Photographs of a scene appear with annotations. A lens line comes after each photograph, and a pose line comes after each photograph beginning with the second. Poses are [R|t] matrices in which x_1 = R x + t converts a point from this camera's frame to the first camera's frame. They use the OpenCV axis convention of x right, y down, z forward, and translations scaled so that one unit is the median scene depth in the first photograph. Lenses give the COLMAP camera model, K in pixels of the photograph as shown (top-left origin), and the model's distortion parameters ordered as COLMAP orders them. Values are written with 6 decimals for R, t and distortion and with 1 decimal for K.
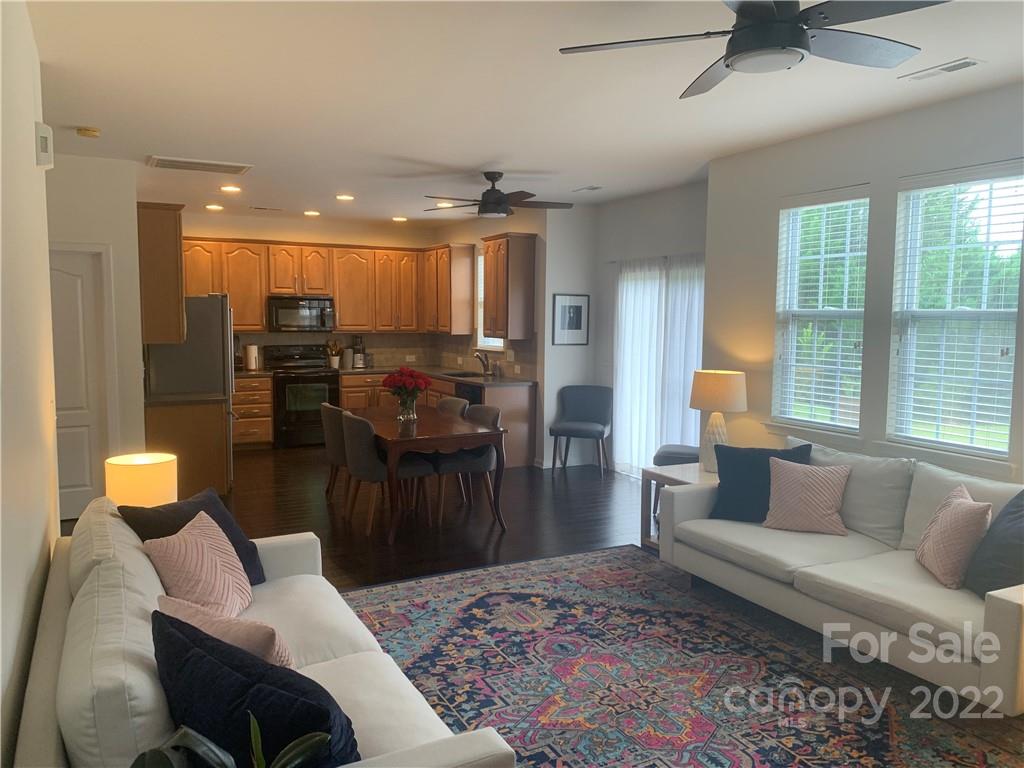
lens RADIAL K [[774.1, 0, 508.0], [0, 774.1, 379.8], [0, 0, 1]] dist [0.047473, -0.051689]
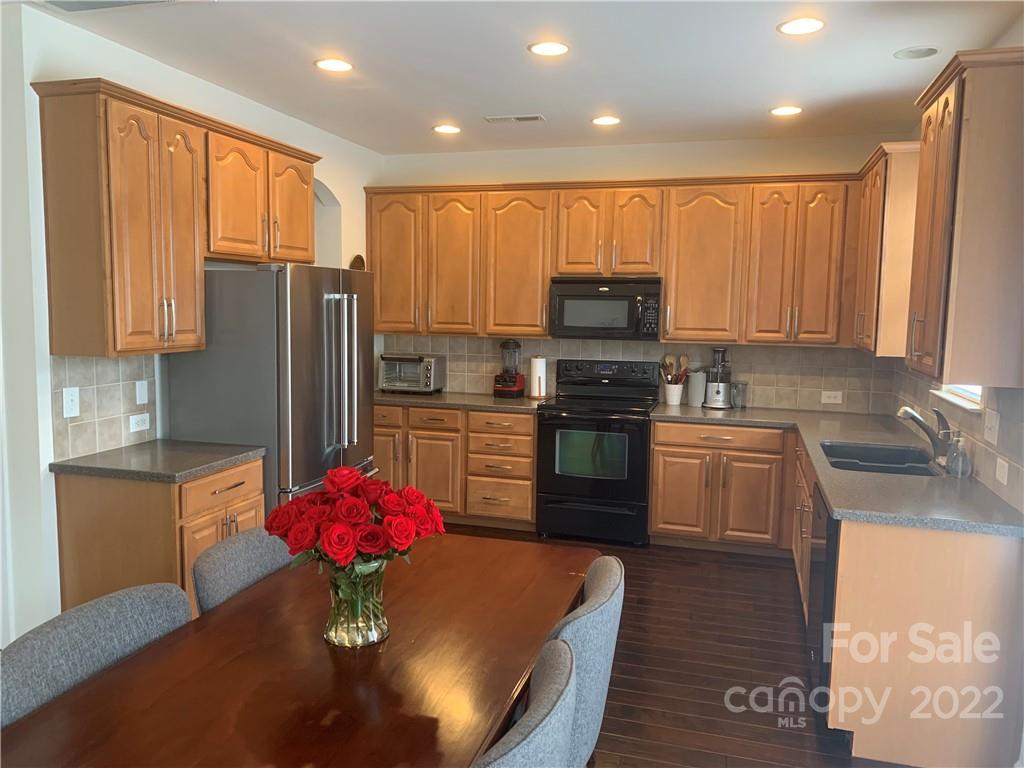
lens RADIAL K [[774.1, 0, 510.9], [0, 774.1, 380.8], [0, 0, 1]] dist [0.047473, -0.051689]
pose [[0.716025, 0.072404, -0.694310, 0.084672], [-0.069380, 0.997063, 0.032425, -0.044208], [0.694618, 0.024954, 0.718946, 0.534661]]
